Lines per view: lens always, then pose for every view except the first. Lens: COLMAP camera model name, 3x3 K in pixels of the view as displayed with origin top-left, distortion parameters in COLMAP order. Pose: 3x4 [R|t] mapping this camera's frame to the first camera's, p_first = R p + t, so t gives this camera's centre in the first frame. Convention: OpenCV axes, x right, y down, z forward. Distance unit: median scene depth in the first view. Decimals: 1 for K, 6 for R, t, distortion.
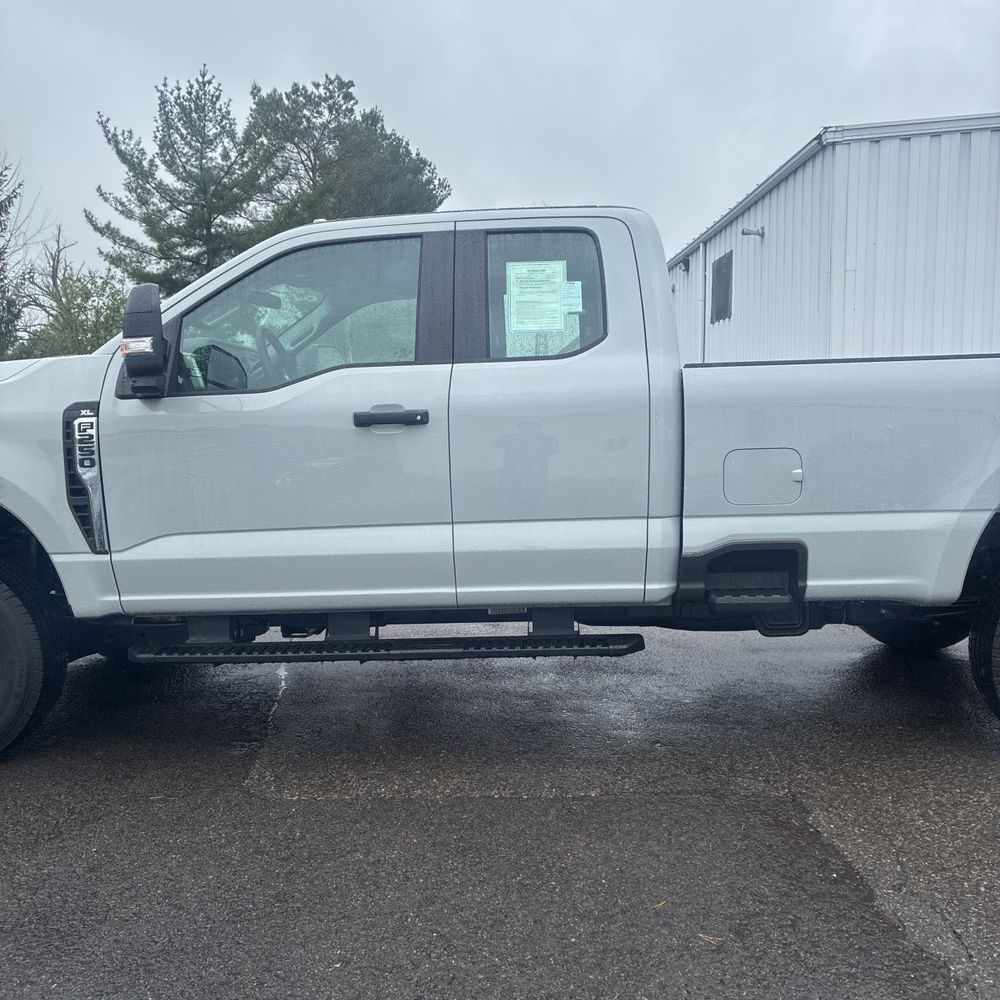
lens RADIAL K [[1005.7, 0, 503.2], [0, 1005.7, 497.1], [0, 0, 1]] dist [0.032886, -0.012249]
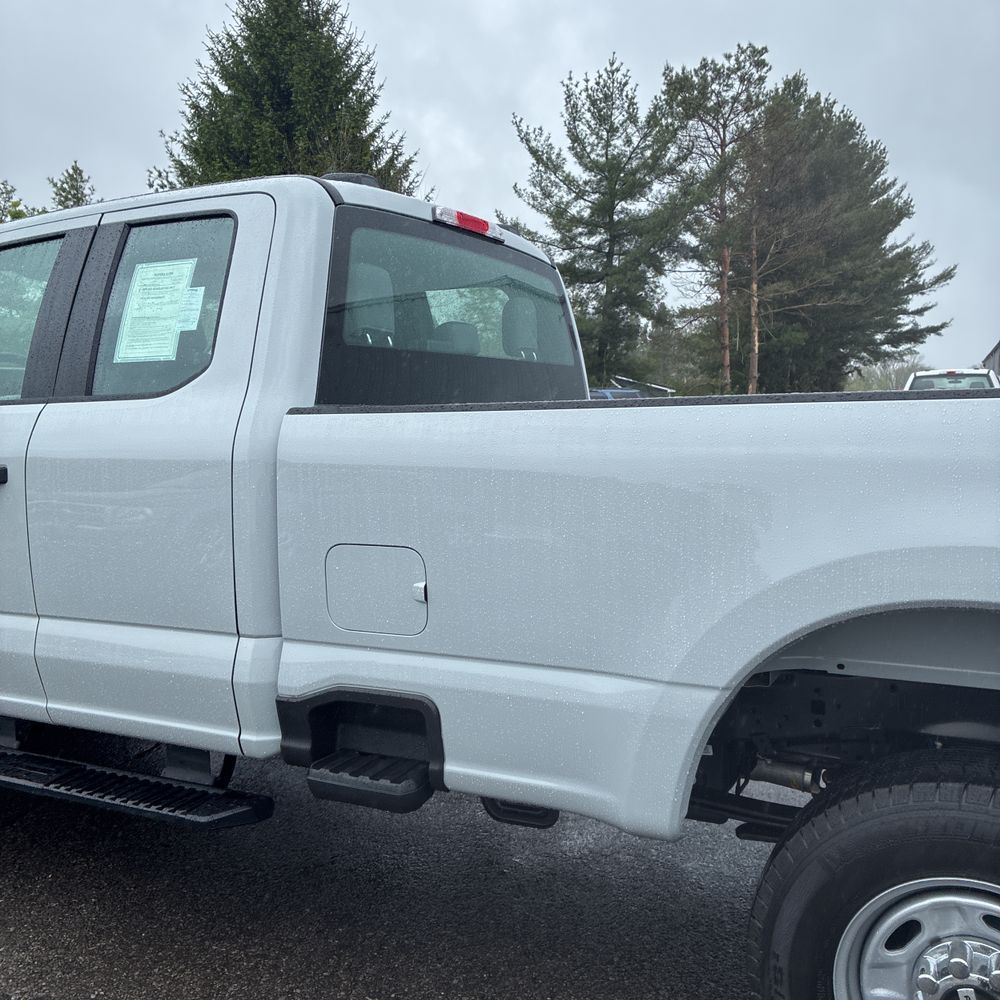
lens RADIAL K [[1019.6, 0, 518.7], [0, 1019.6, 480.7], [0, 0, 1]] dist [0.014453, 0.024385]
pose [[0.907602, 0.036015, -0.418283, 0.102906], [-0.035614, 0.999327, 0.008768, -0.016484], [0.418318, 0.006939, 0.908274, 0.078968]]
